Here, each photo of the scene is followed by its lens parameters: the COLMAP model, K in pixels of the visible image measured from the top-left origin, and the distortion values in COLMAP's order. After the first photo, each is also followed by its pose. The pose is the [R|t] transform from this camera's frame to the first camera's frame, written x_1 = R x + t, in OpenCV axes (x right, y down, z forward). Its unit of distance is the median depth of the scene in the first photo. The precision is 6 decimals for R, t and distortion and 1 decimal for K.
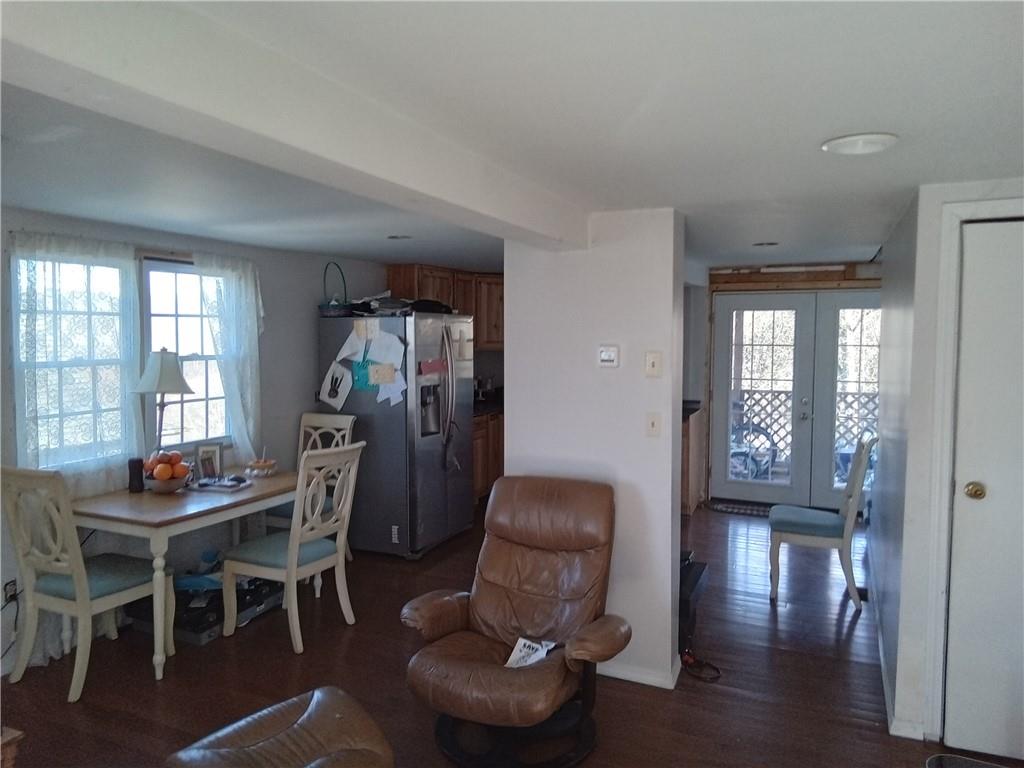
lens RADIAL K [[701.6, 0, 516.0], [0, 701.6, 370.0], [0, 0, 1]] dist [0.047165, -0.054359]
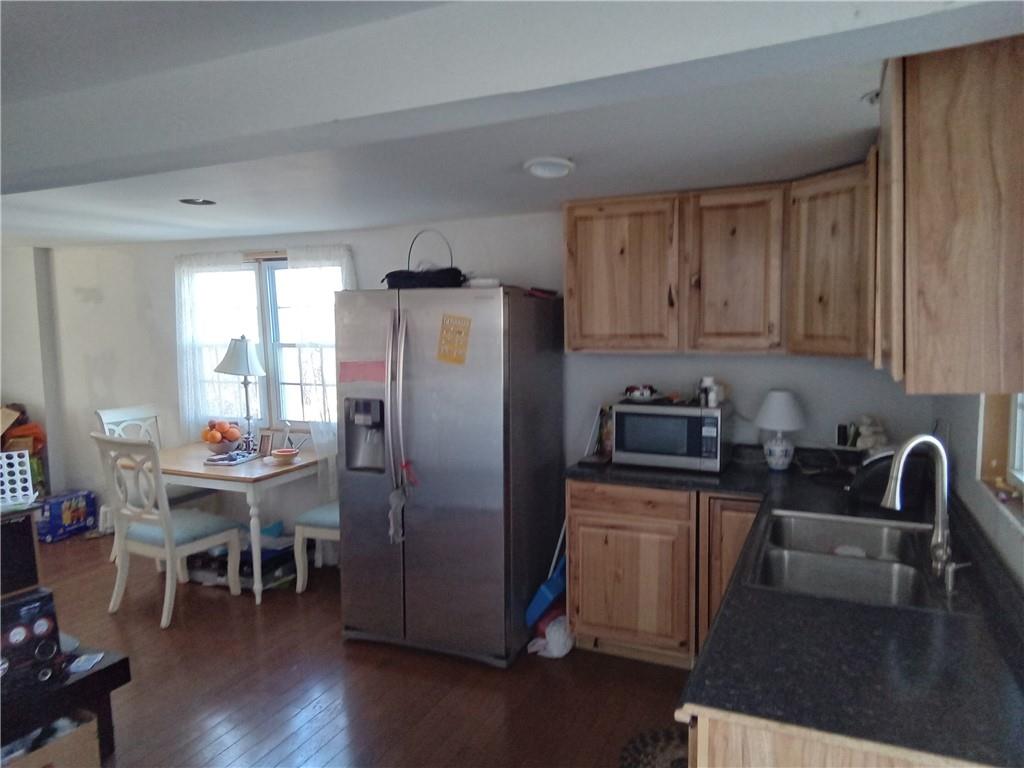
lens RADIAL K [[701.6, 0, 516.0], [0, 701.6, 370.0], [0, 0, 1]] dist [0.047165, -0.054359]
pose [[-0.003966, 0.067526, -0.997710, 0.648638], [-0.044382, 0.996722, 0.067635, -0.068438], [0.999007, 0.044549, -0.000956, 1.365476]]
